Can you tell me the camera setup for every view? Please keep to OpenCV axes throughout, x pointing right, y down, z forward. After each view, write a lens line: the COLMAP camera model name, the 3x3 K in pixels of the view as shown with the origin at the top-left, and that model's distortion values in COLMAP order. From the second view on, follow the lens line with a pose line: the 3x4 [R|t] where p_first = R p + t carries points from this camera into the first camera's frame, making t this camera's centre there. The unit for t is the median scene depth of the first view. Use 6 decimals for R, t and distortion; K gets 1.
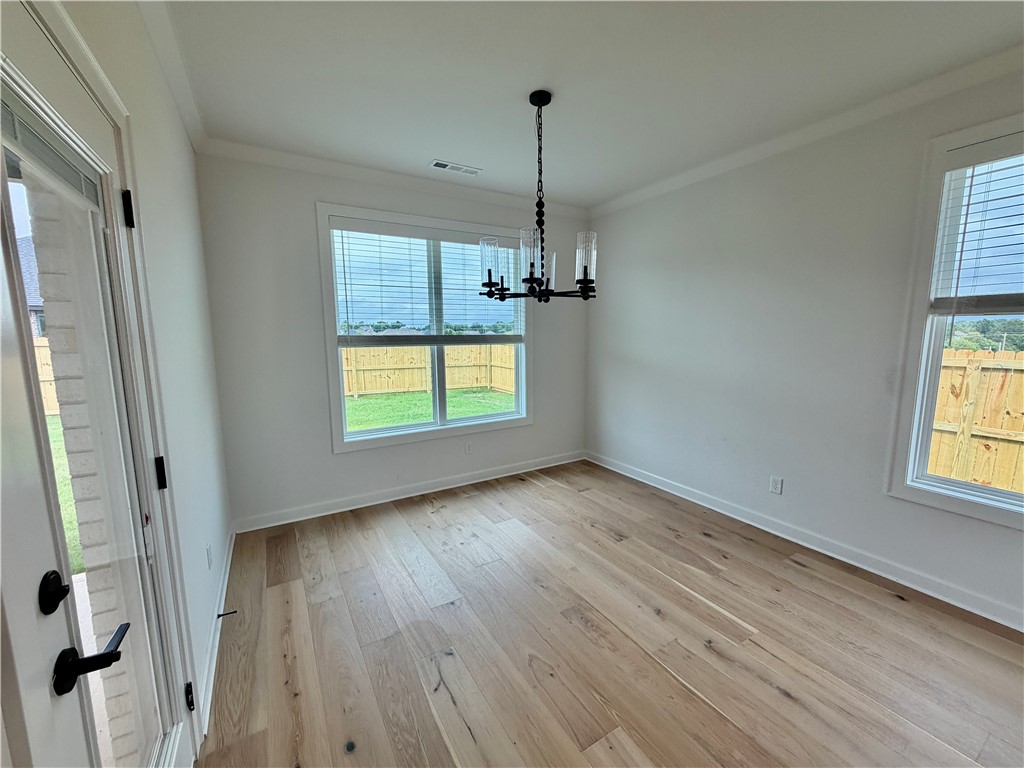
lens RADIAL K [[405.9, 0, 511.4], [0, 405.9, 386.6], [0, 0, 1]] dist [0.001929, -0.000303]
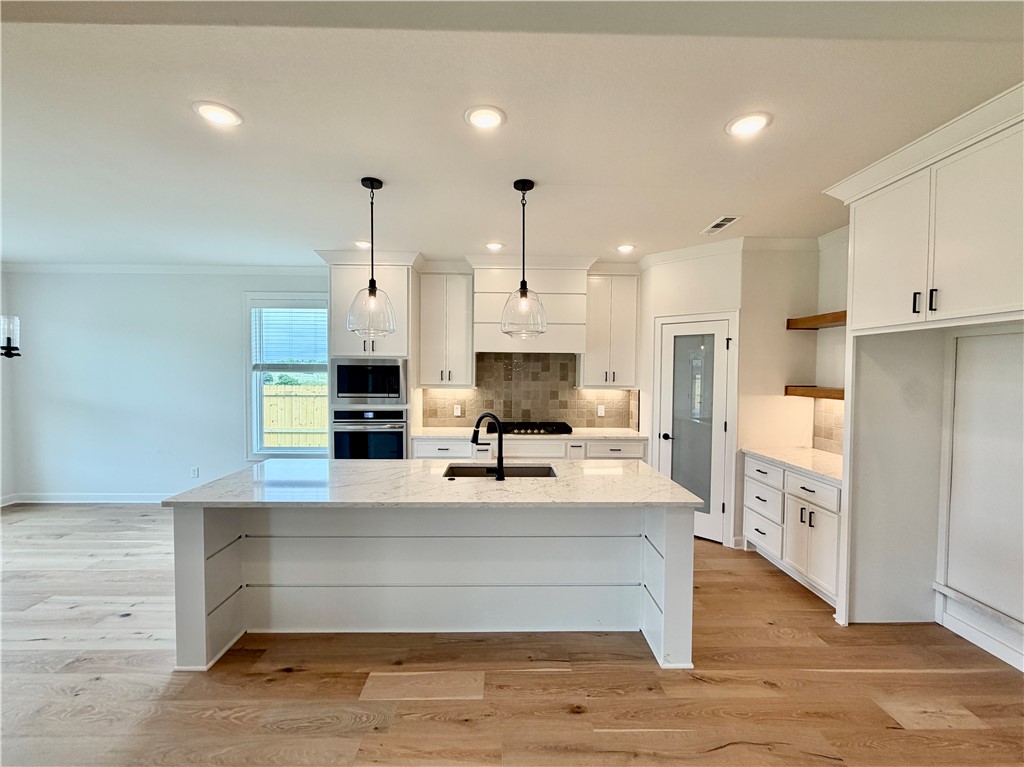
lens RADIAL K [[405.9, 0, 487.6], [0, 405.9, 385.3], [0, 0, 1]] dist [0.001929, -0.000303]
pose [[0.498246, -0.020082, 0.866803, -0.138128], [0.103018, 0.994021, -0.036186, 0.064585], [-0.860894, 0.107325, 0.497336, -0.714797]]
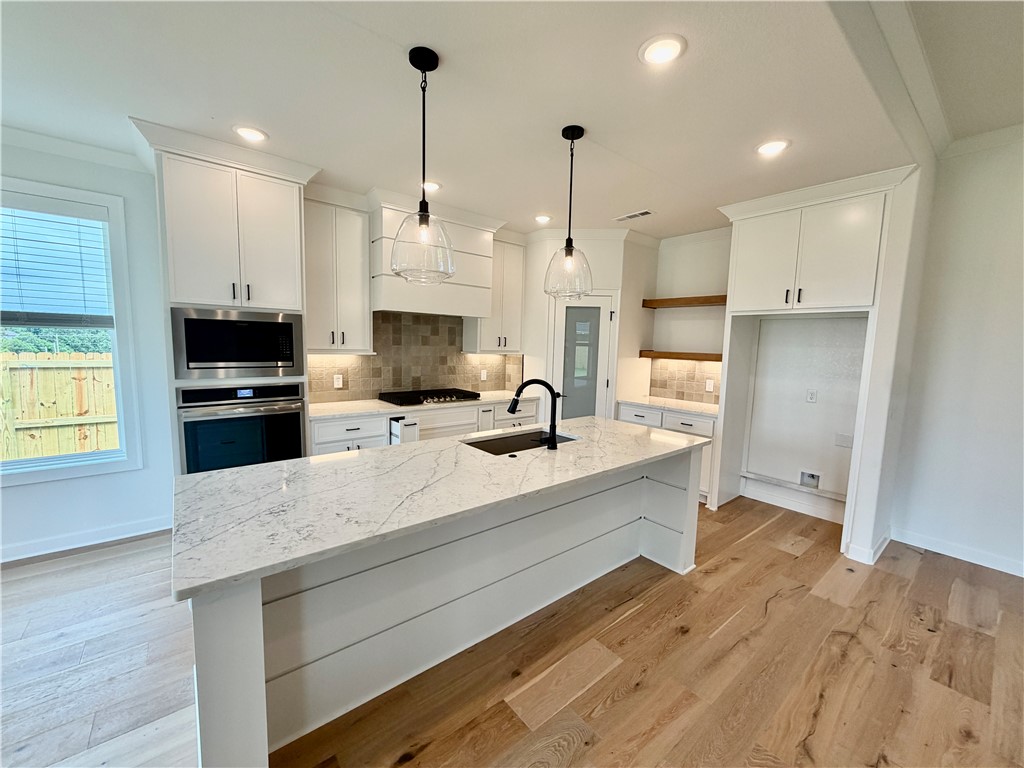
lens RADIAL K [[405.9, 0, 505.6], [0, 405.9, 382.5], [0, 0, 1]] dist [0.001929, -0.000303]
pose [[-0.132843, -0.095927, 0.986484, -0.159718], [0.105806, 0.988245, 0.110347, 0.017837], [-0.985473, 0.119035, -0.121132, -0.254465]]
